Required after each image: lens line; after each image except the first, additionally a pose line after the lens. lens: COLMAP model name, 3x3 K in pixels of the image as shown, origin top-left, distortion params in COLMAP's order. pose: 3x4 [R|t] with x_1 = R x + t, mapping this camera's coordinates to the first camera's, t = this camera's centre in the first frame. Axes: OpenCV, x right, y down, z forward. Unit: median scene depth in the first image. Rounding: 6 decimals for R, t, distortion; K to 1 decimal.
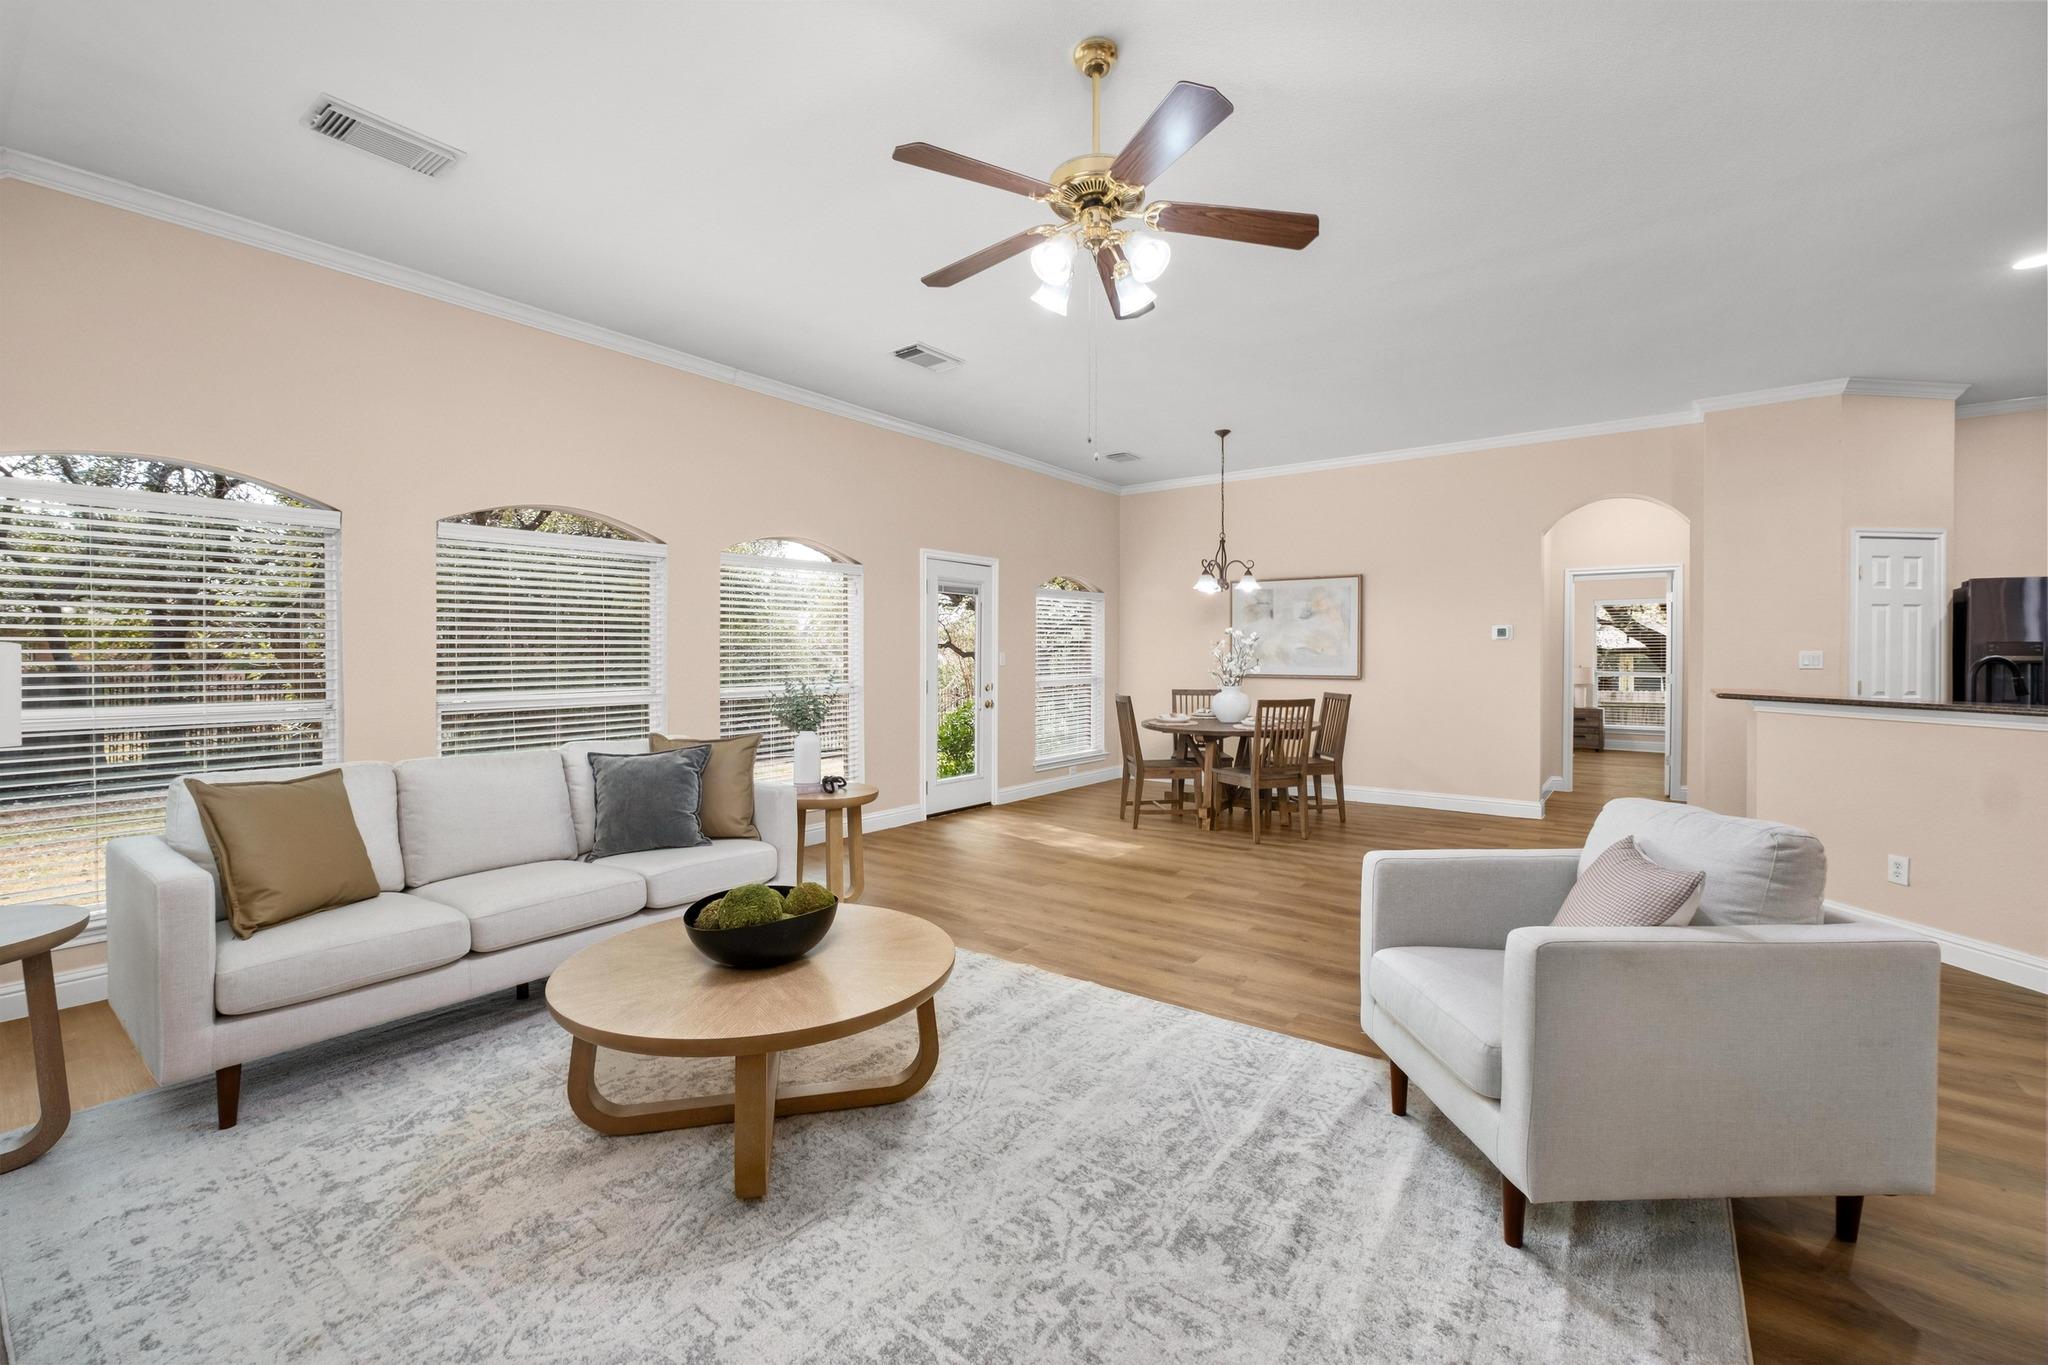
lens RADIAL K [[864.6, 0, 1029.7], [0, 864.6, 673.3], [0, 0, 1]] dist [-0.011777, 0.003142]
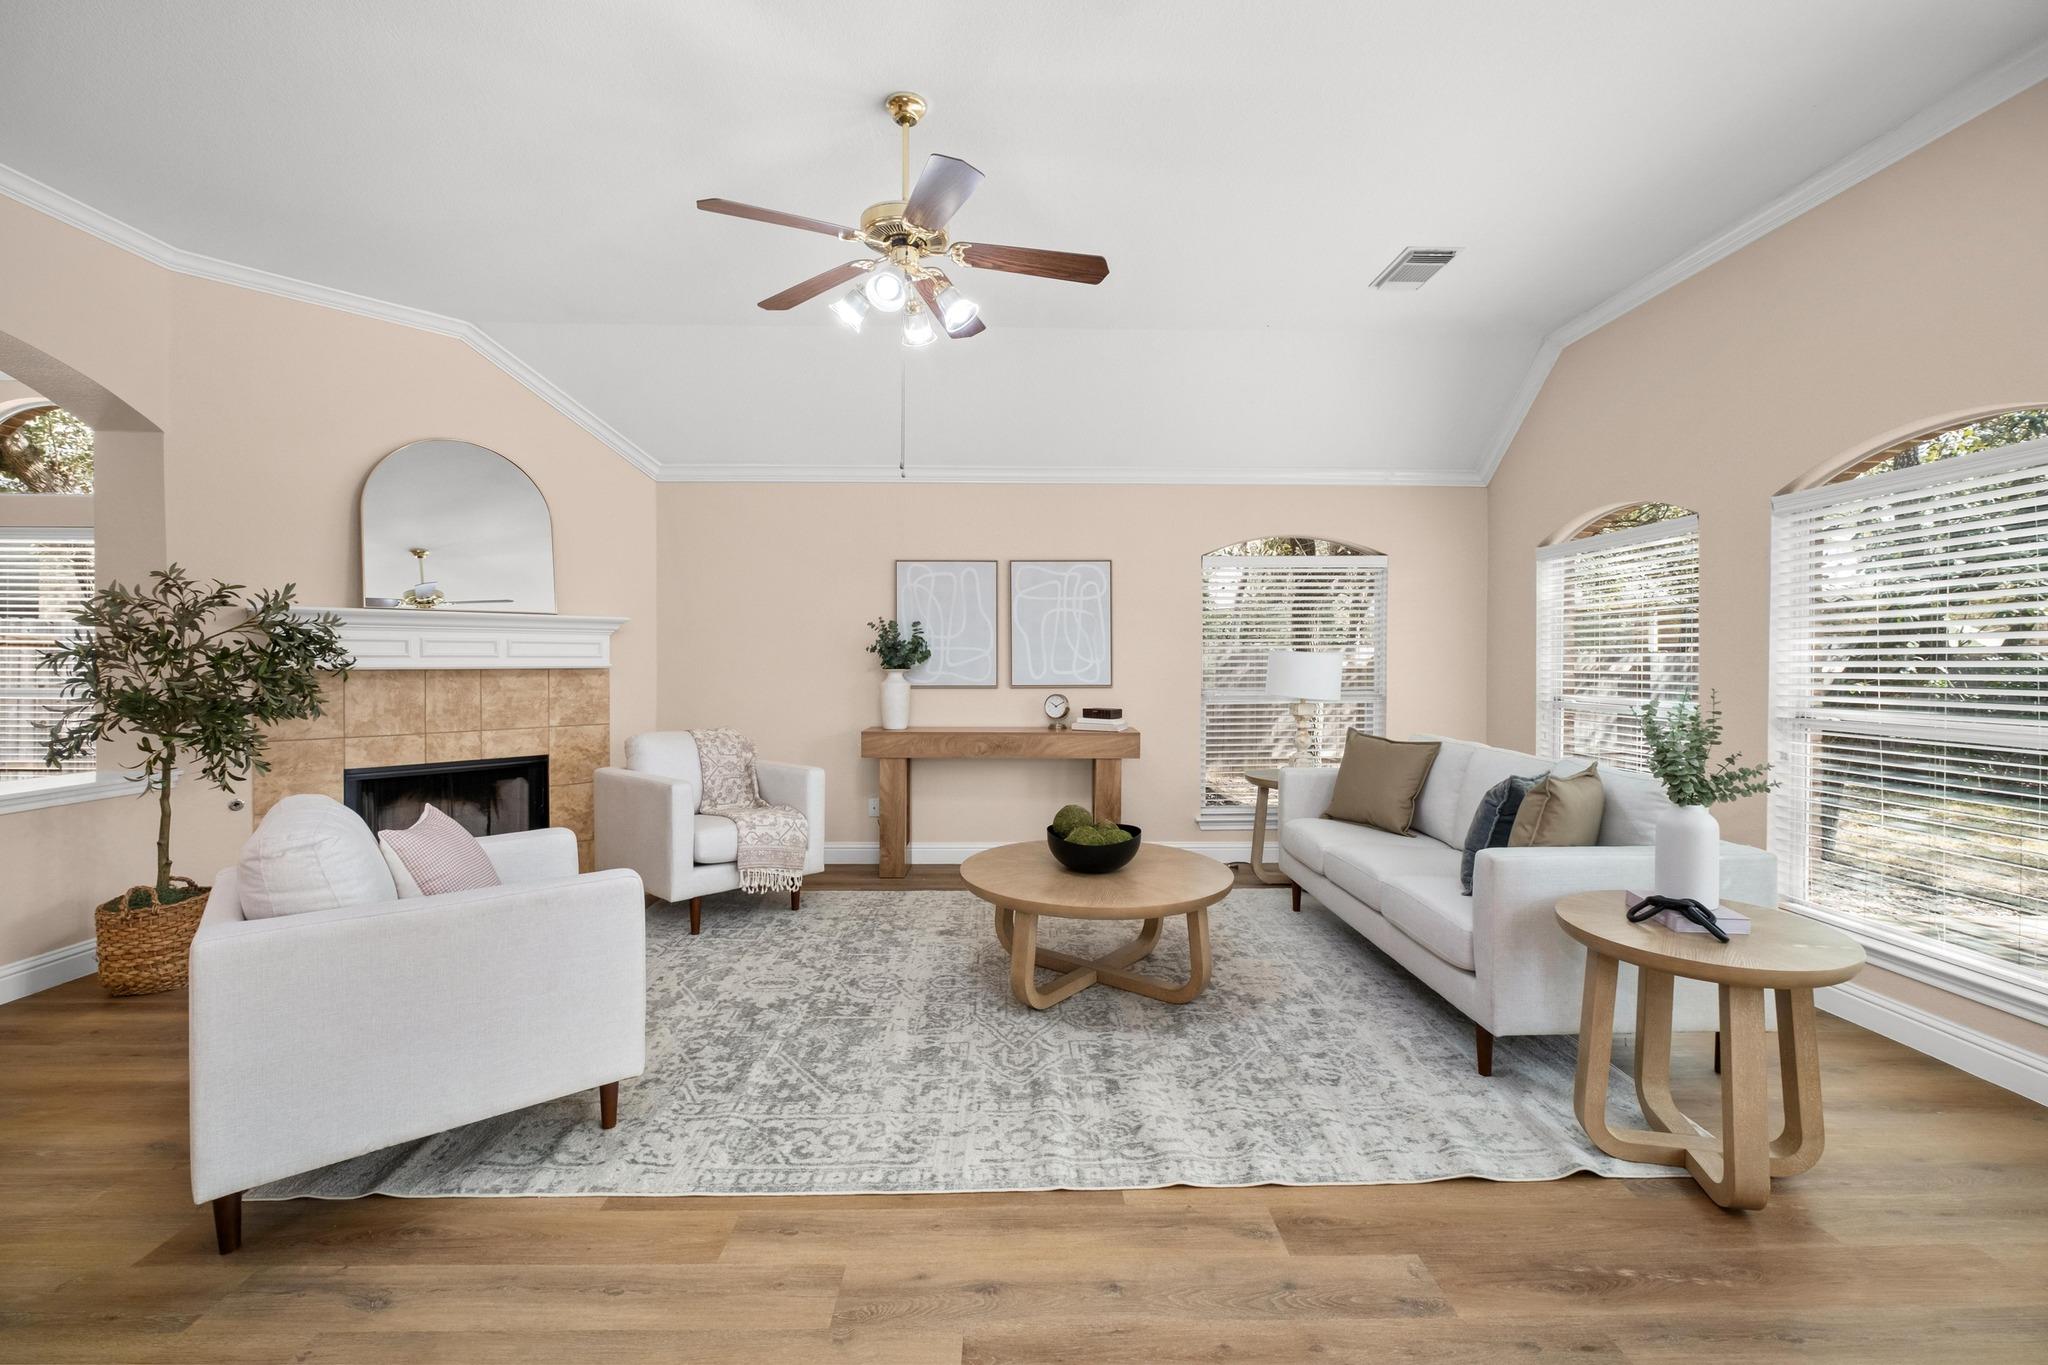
lens RADIAL K [[878.1, 0, 1030.6], [0, 878.1, 653.7], [0, 0, 1]] dist [-0.009864, 0.000680]
pose [[-0.790120, -0.007342, -0.612908, 0.521851], [-0.015908, 0.999837, 0.008529, -0.028932], [0.612746, 0.016489, -0.790108, 1.624214]]
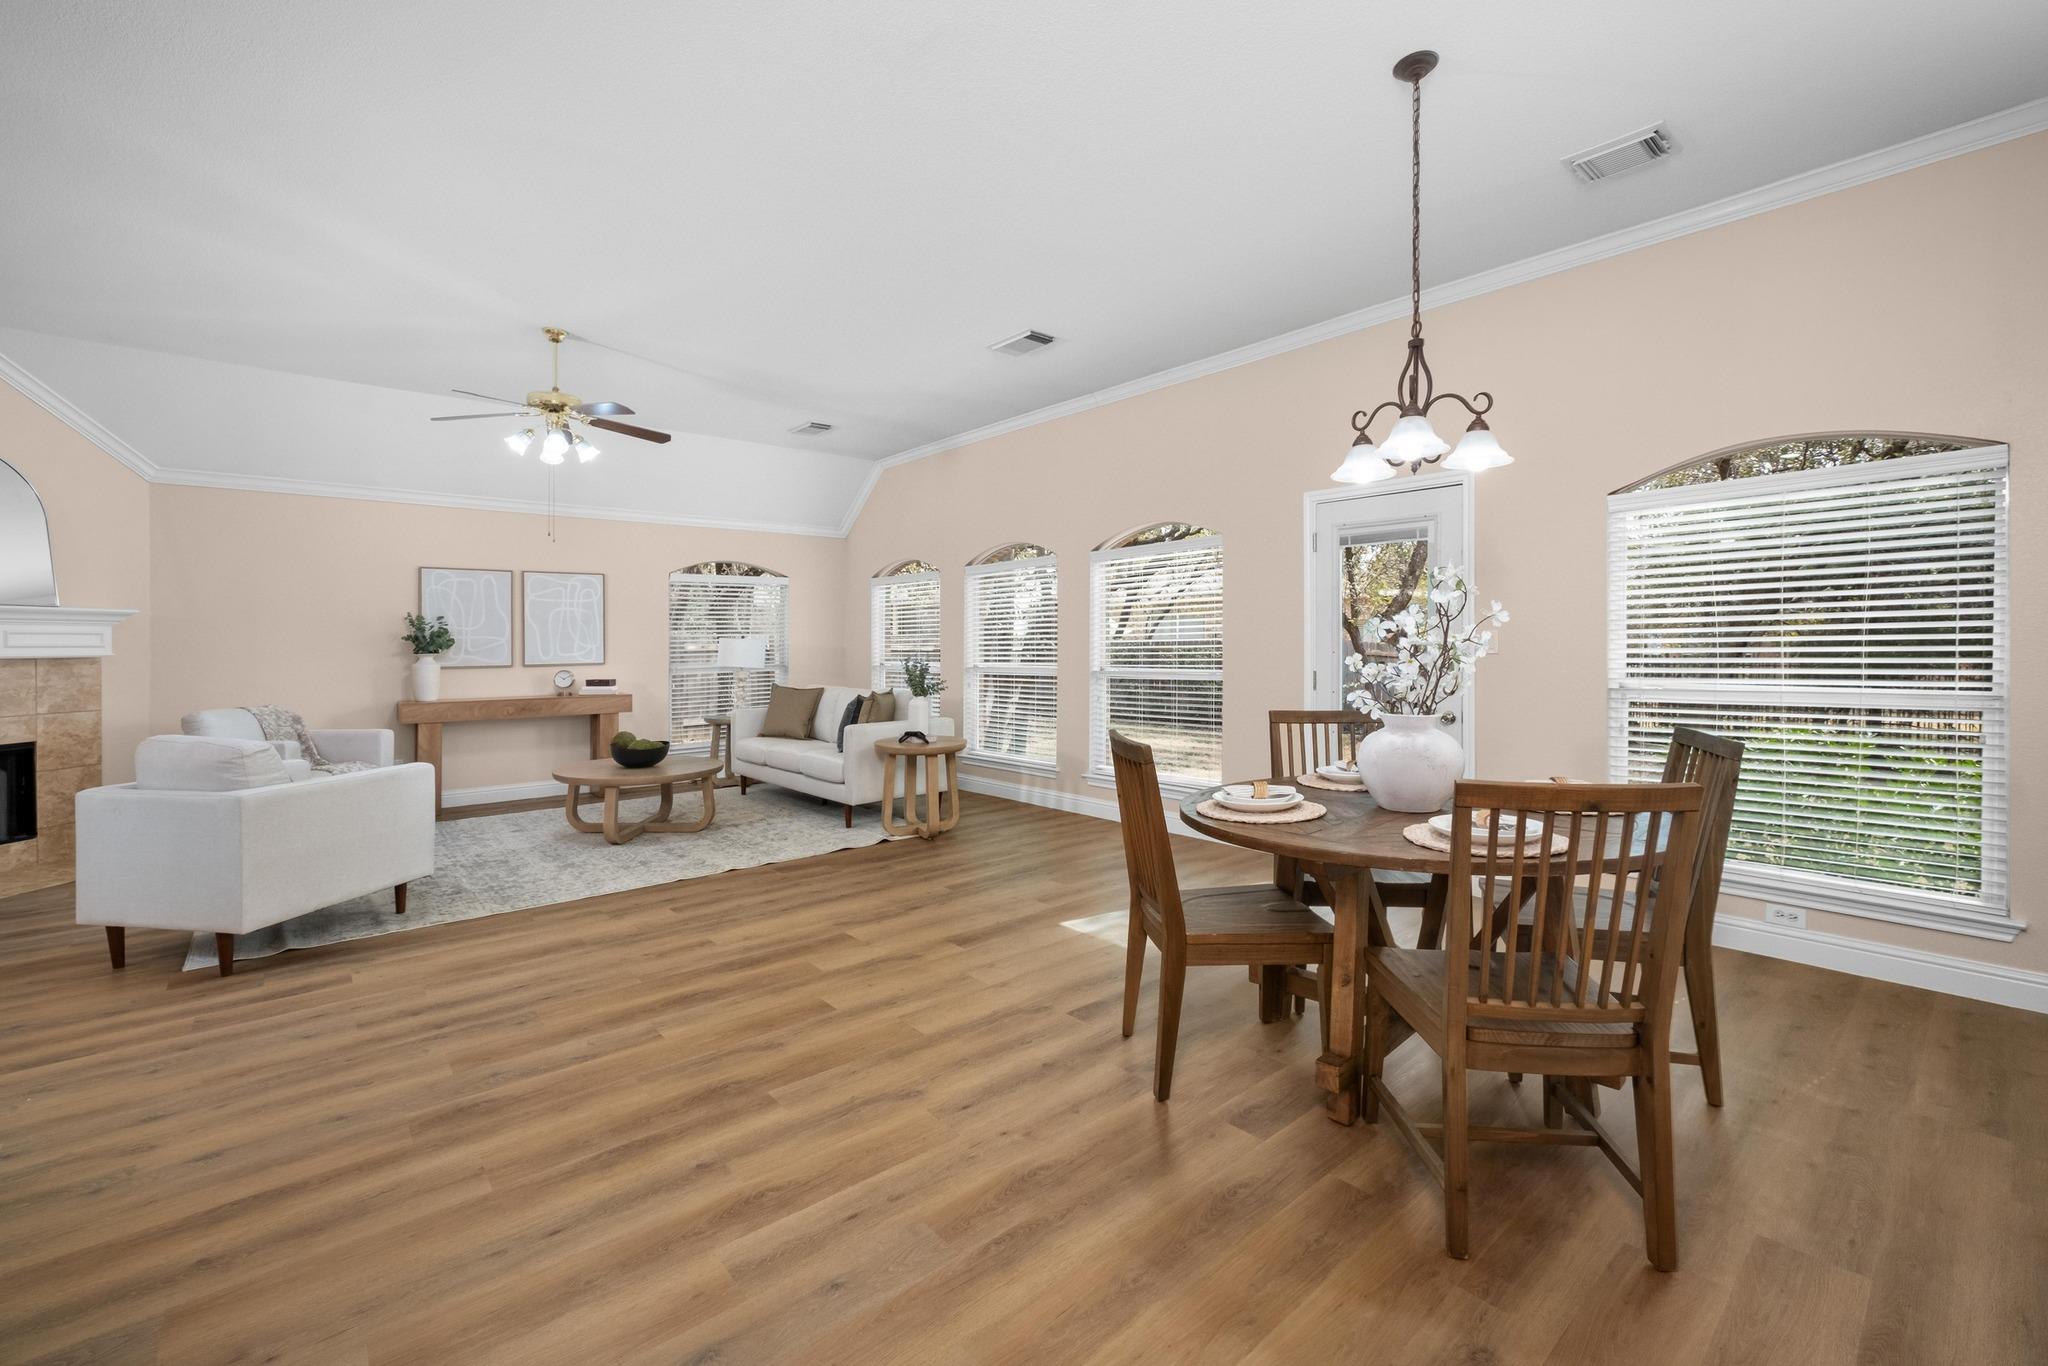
lens RADIAL K [[864.6, 0, 1018.5], [0, 864.6, 608.2], [0, 0, 1]] dist [-0.011777, 0.003142]
pose [[-0.224641, -0.038782, -0.973670, 1.435600], [-0.010860, 0.999245, -0.037295, -0.029799], [0.974381, 0.002196, -0.224893, 2.022116]]
